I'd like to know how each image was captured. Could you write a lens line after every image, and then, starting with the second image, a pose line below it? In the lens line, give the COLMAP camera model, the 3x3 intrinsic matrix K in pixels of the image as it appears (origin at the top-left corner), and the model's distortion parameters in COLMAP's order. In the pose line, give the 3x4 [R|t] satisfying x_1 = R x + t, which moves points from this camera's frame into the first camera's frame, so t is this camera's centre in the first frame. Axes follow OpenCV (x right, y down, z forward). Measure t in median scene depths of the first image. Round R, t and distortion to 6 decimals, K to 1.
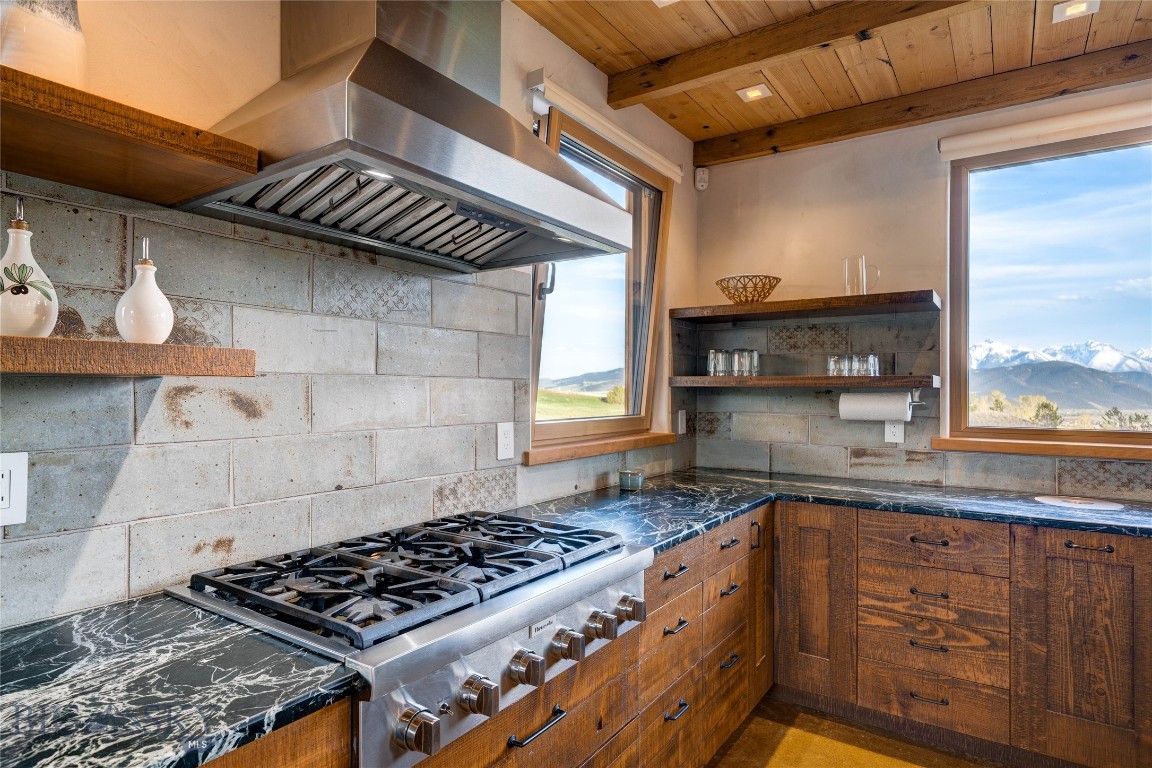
lens RADIAL K [[632.5, 0, 576.0], [0, 632.5, 384.0], [0, 0, 1]] dist [0.003982, 0.001831]
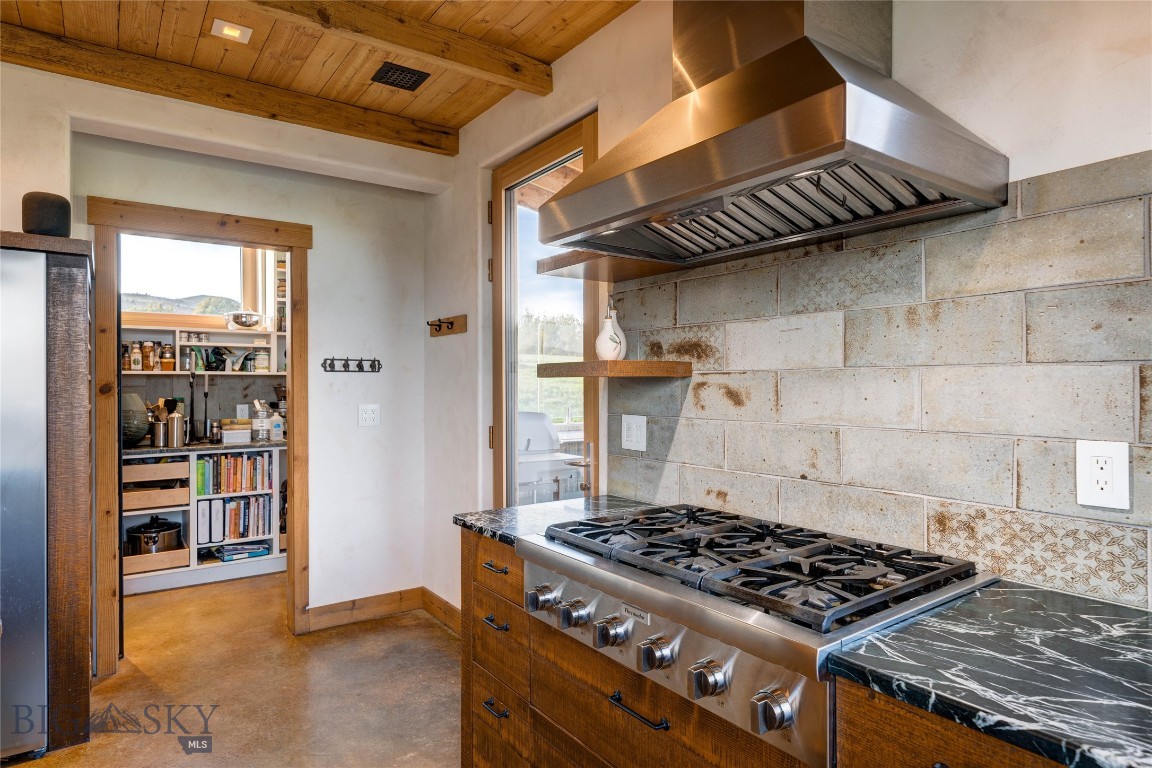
lens RADIAL K [[659.2, 0, 576.0], [0, 659.2, 384.0], [0, 0, 1]] dist [0.001873, 0.000302]
pose [[-0.342476, -0.006900, -0.939501, 0.554262], [0.007451, 0.999922, -0.010060, 0.012469], [0.939497, -0.010446, -0.342398, 0.722395]]
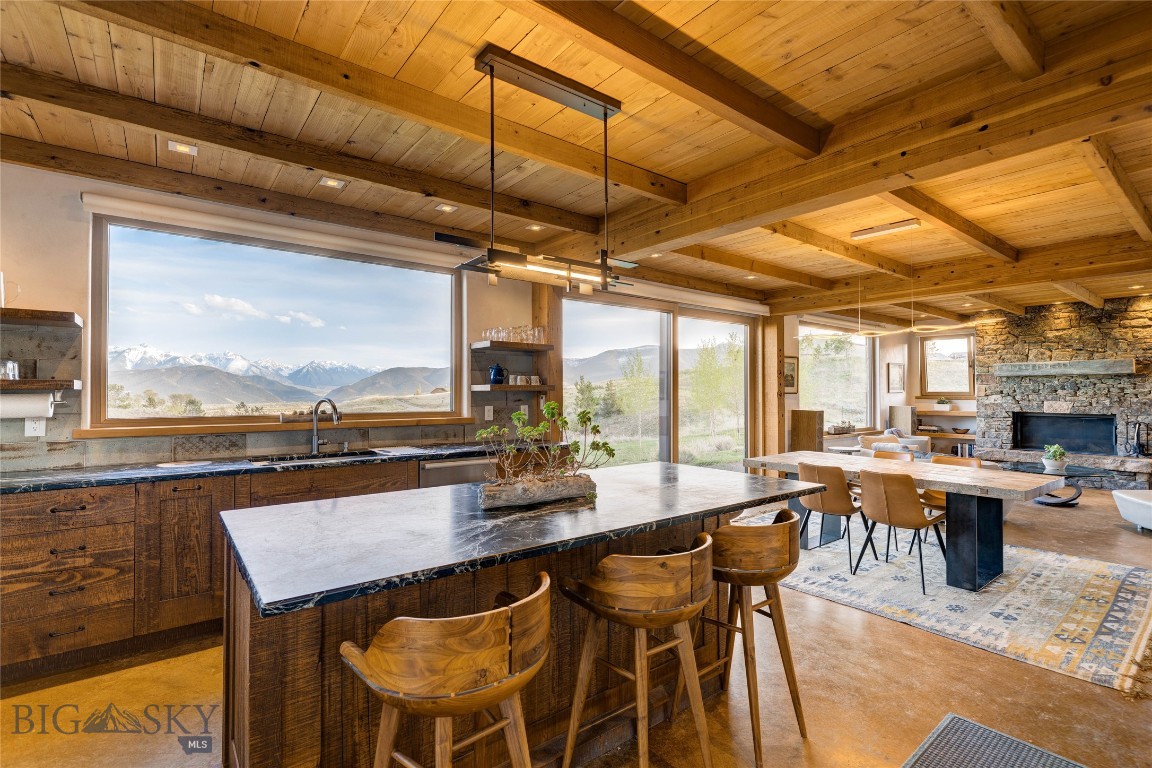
lens RADIAL K [[530.8, 0, 568.4], [0, 530.8, 386.7], [0, 0, 1]] dist [0.000864, 0.000142]
pose [[0.312852, 0.002997, 0.949797, -0.156739], [-0.007766, 0.999970, -0.000597, -0.008075], [-0.949770, -0.007189, 0.312865, -0.312084]]
